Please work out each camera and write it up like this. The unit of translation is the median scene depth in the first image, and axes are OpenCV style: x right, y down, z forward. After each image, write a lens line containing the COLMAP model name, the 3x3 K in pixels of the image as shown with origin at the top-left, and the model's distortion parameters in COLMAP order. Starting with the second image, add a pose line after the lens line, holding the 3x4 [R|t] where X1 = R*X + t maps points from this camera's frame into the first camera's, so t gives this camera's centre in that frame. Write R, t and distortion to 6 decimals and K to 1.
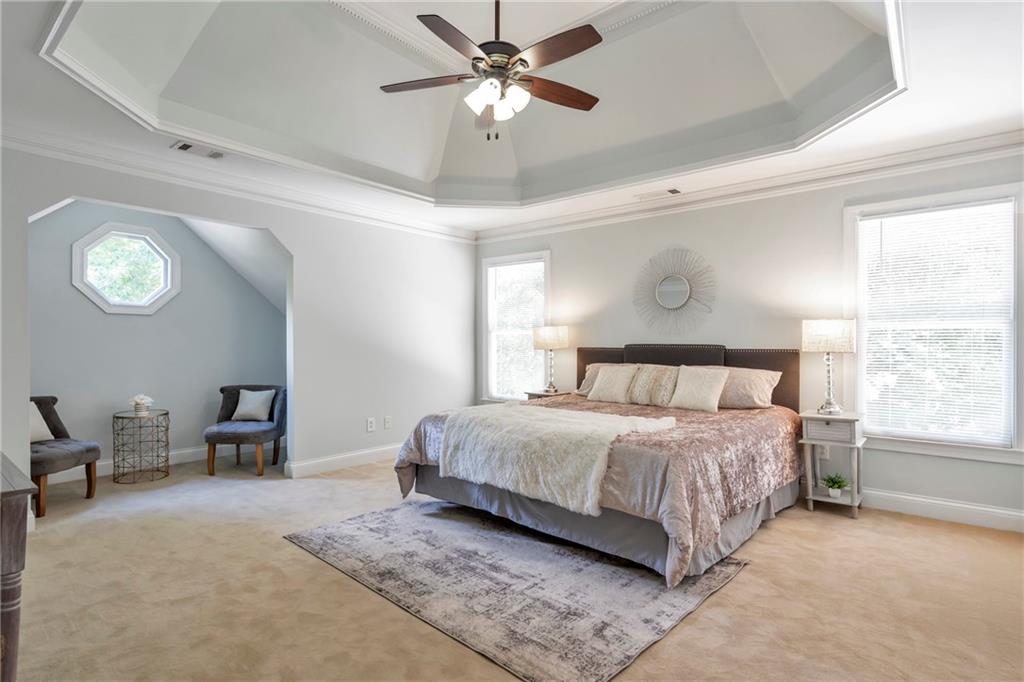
lens RADIAL K [[513.0, 0, 513.2], [0, 513.0, 344.0], [0, 0, 1]] dist [0.000525, 0.000055]
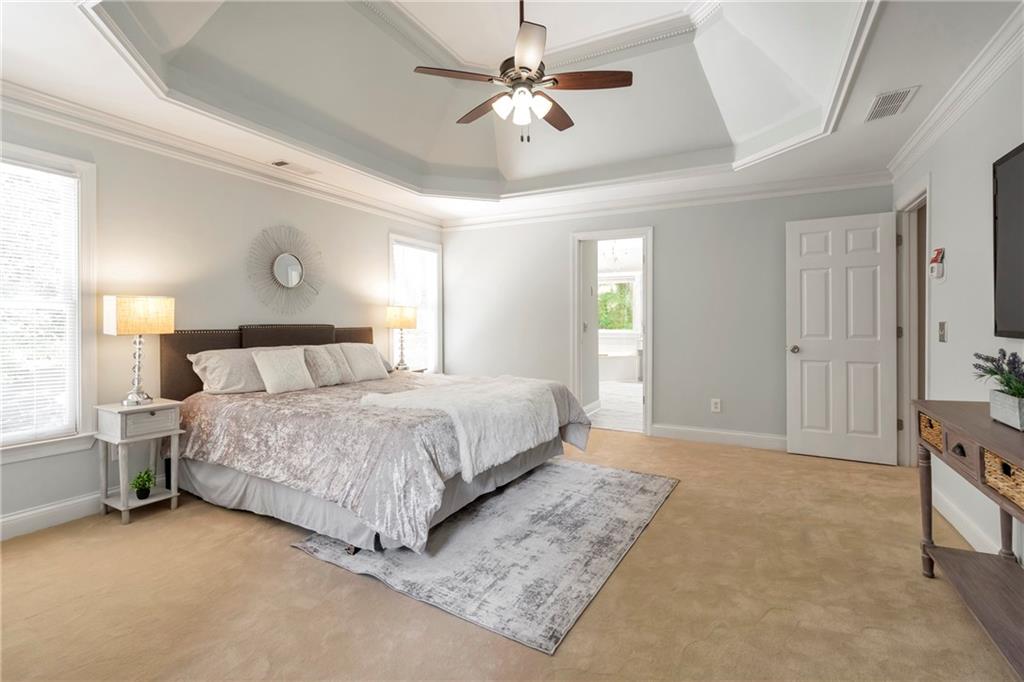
lens RADIAL K [[472.7, 0, 511.8], [0, 472.7, 318.9], [0, 0, 1]] dist [-0.005217, -0.000166]
pose [[-0.202037, 0.010462, 0.979322, -1.015321], [0.010389, 0.999910, -0.008539, 0.001835], [-0.979323, 0.008449, -0.202127, 1.213389]]
